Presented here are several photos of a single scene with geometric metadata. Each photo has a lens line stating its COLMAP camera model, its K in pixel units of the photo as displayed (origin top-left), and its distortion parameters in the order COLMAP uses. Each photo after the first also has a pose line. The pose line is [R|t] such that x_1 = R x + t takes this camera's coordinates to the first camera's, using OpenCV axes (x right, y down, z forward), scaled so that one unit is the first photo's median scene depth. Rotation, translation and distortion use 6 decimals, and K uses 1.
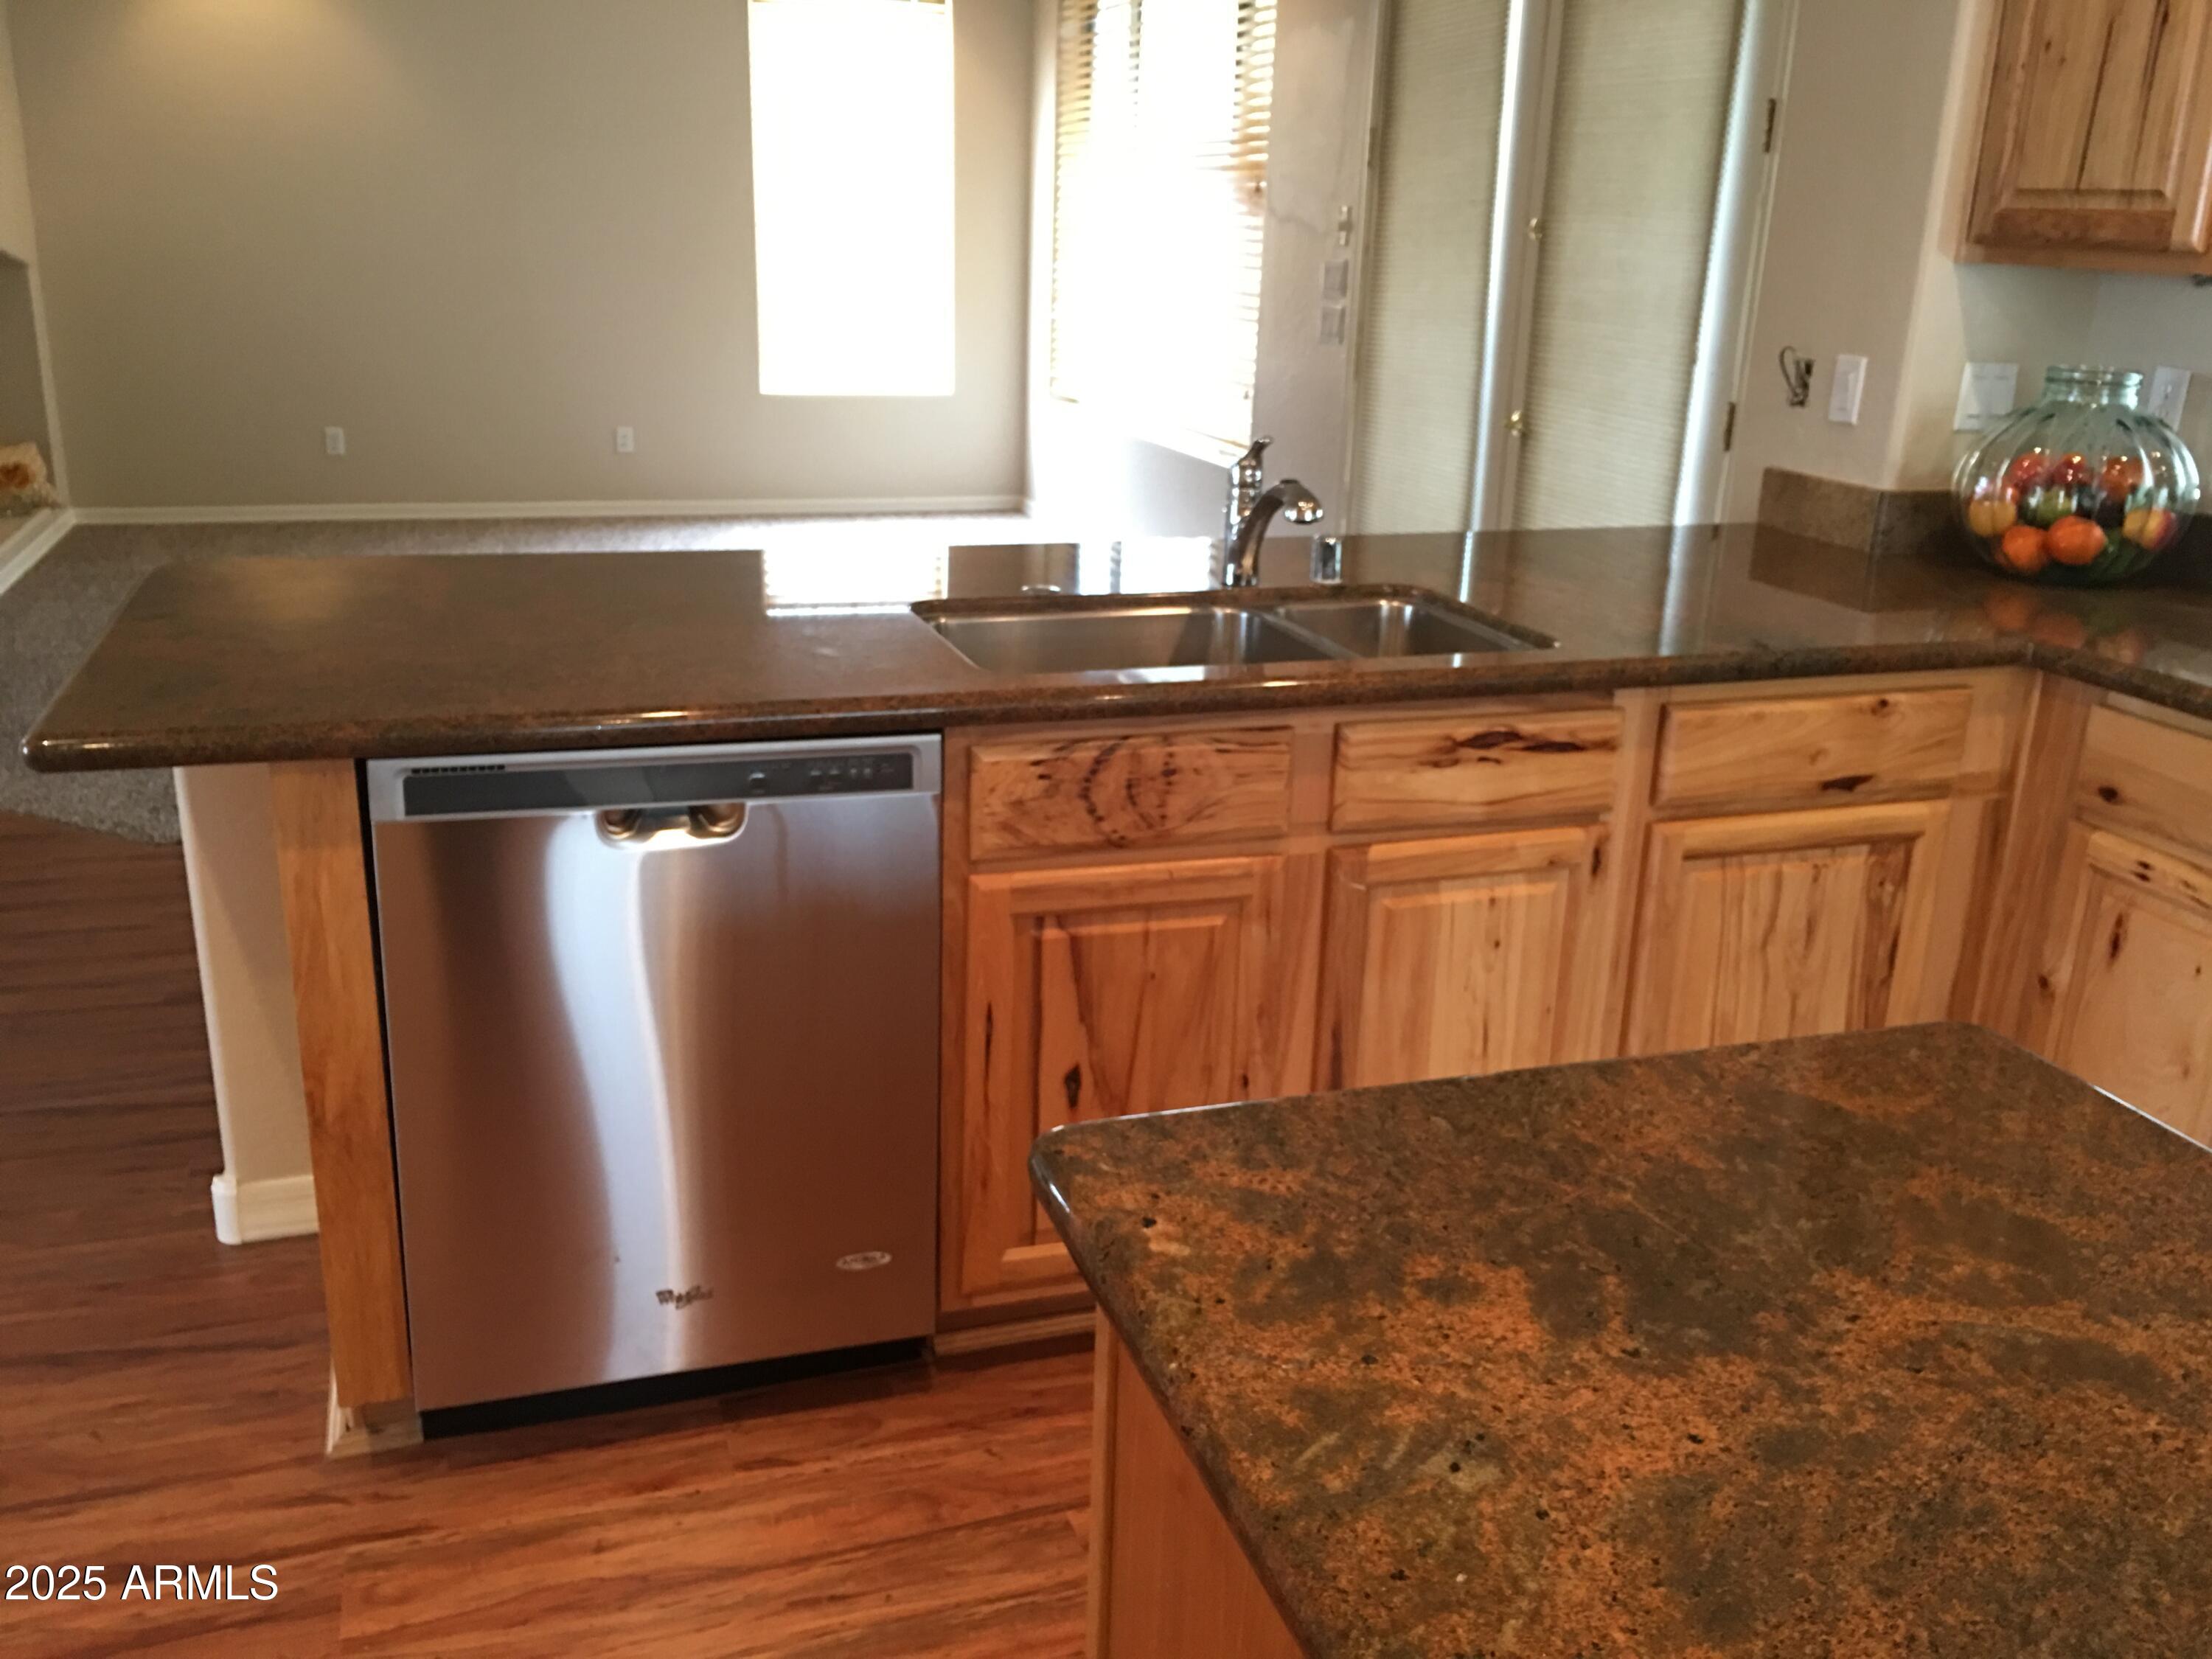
lens RADIAL K [[1906.8, 0, 1109.2], [0, 1906.8, 838.6], [0, 0, 1]] dist [0.075224, -0.051957]
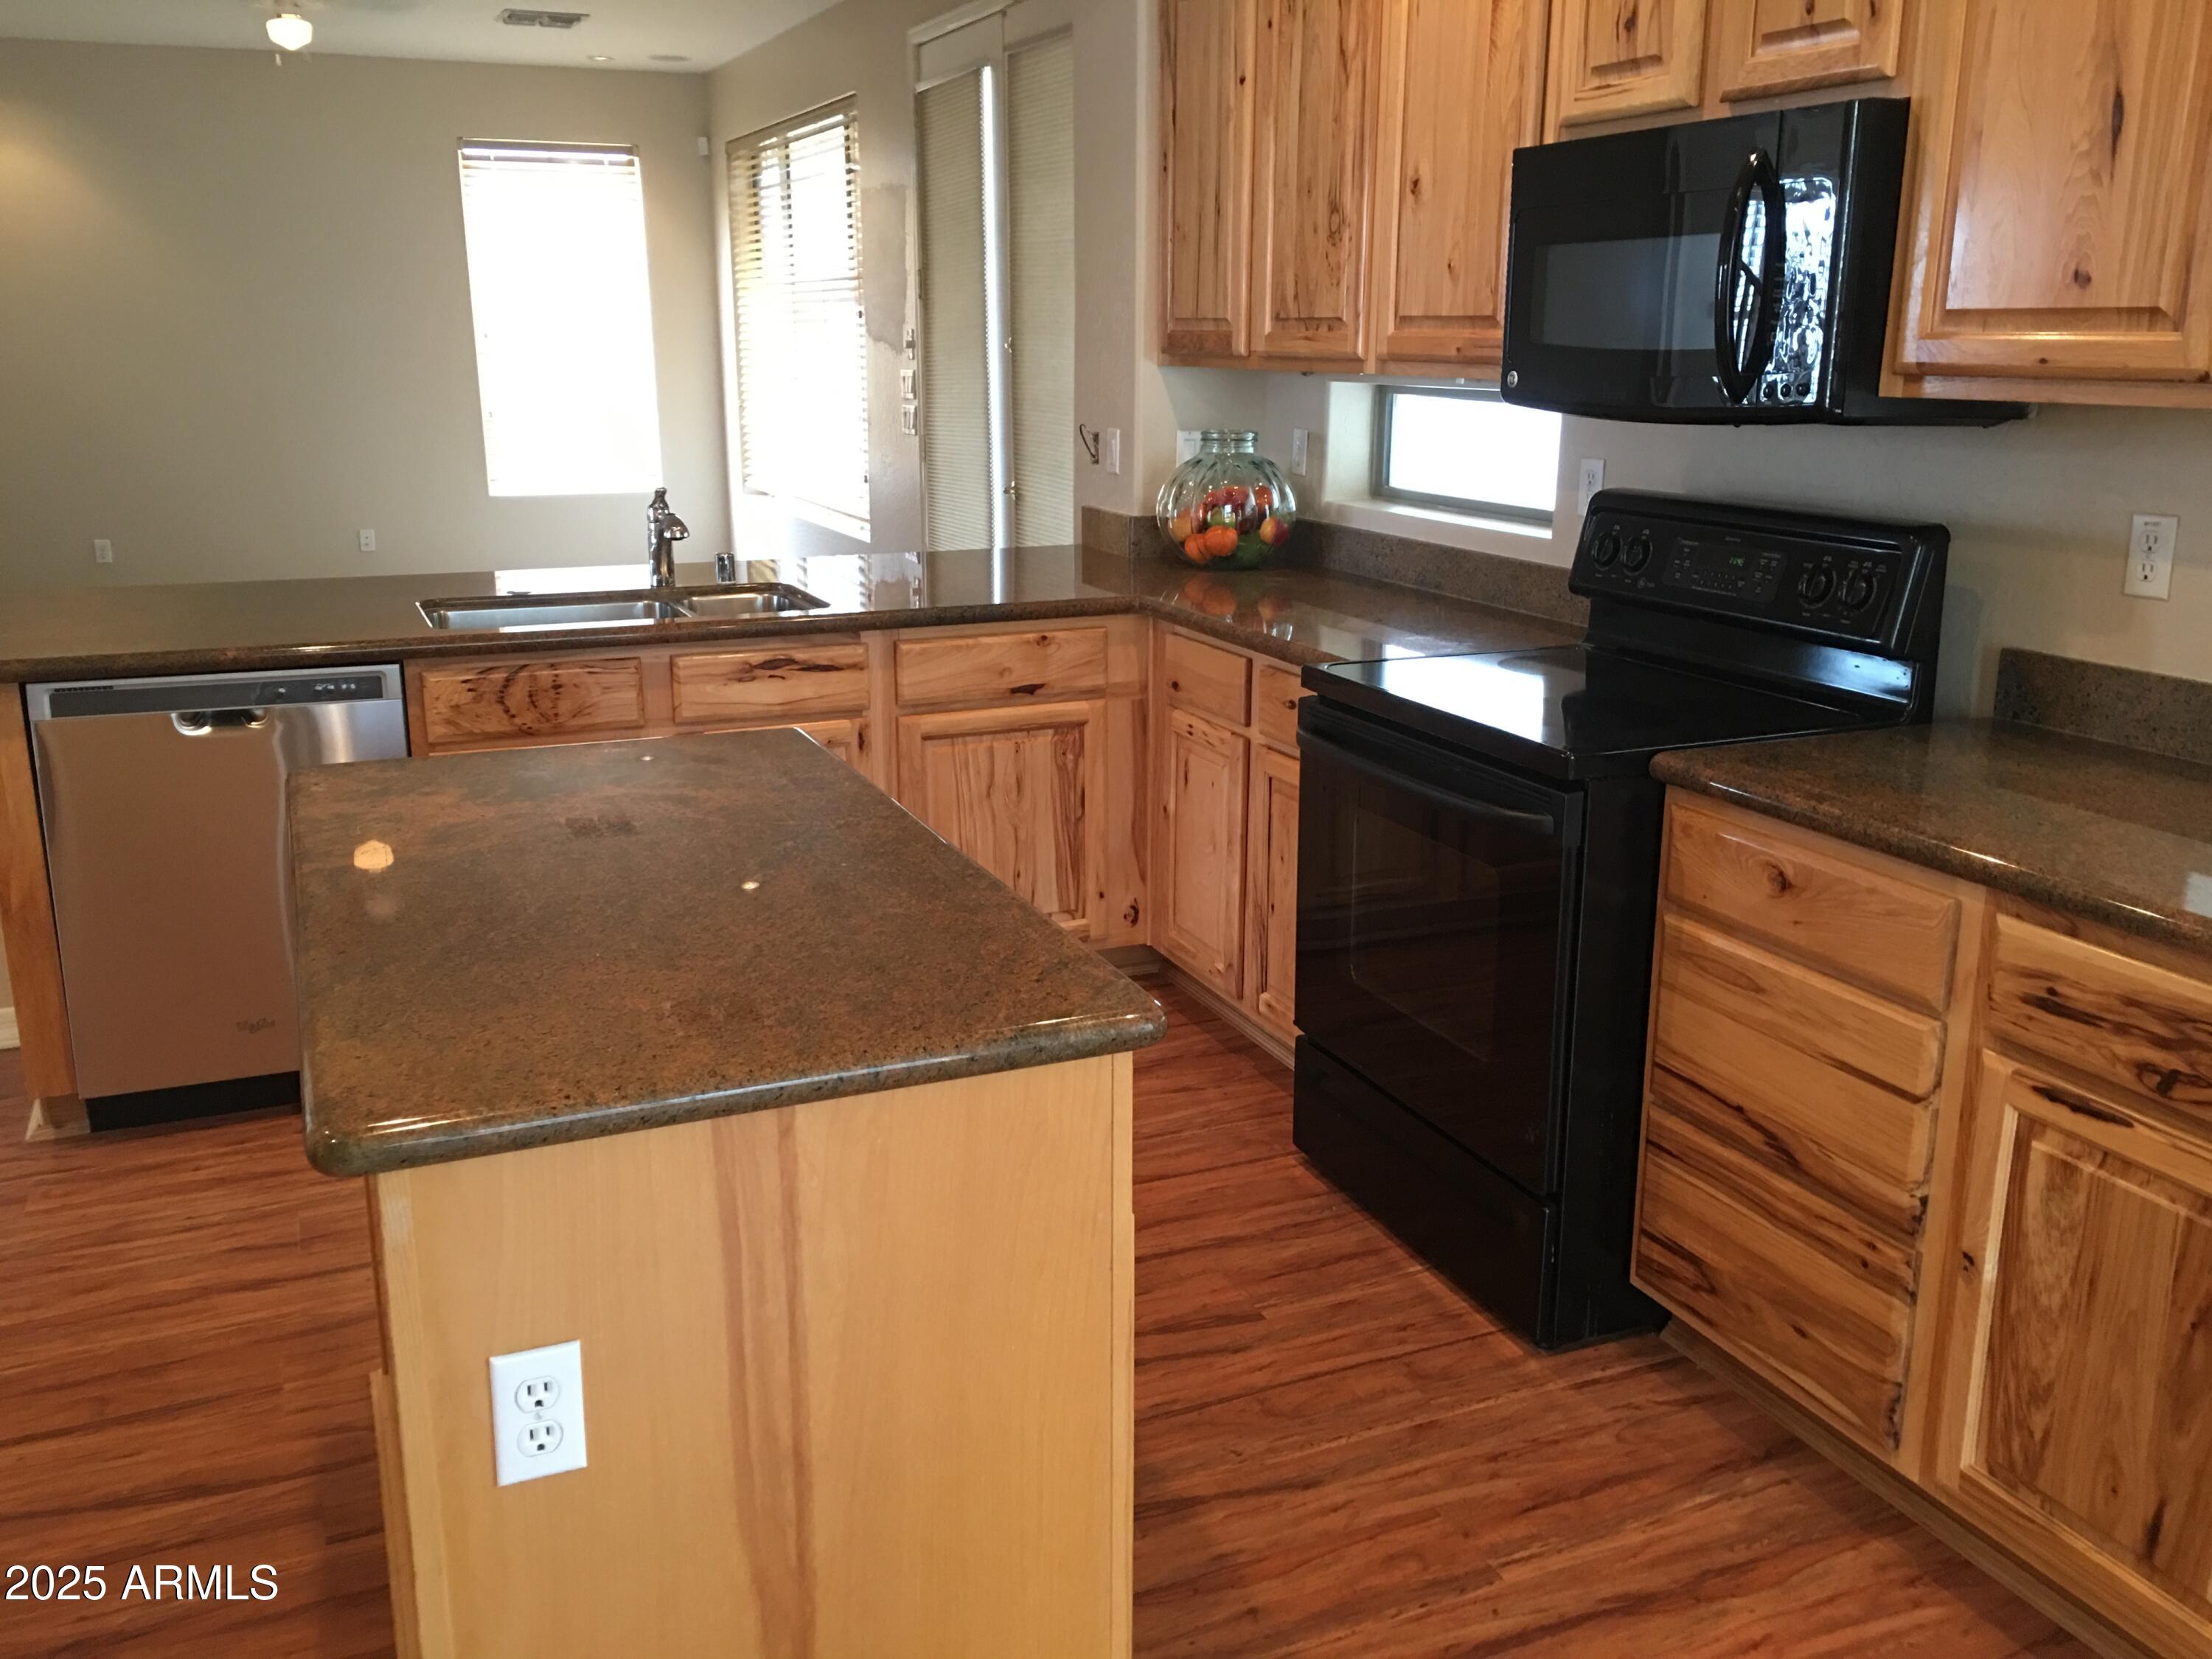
lens RADIAL K [[1906.8, 0, 1101.6], [0, 1906.8, 816.7], [0, 0, 1]] dist [0.075224, -0.051957]
pose [[0.996192, -0.051845, 0.070103, 0.337547], [0.056120, 0.996593, -0.060442, 0.181491], [-0.066731, 0.064146, 0.995707, -0.591609]]
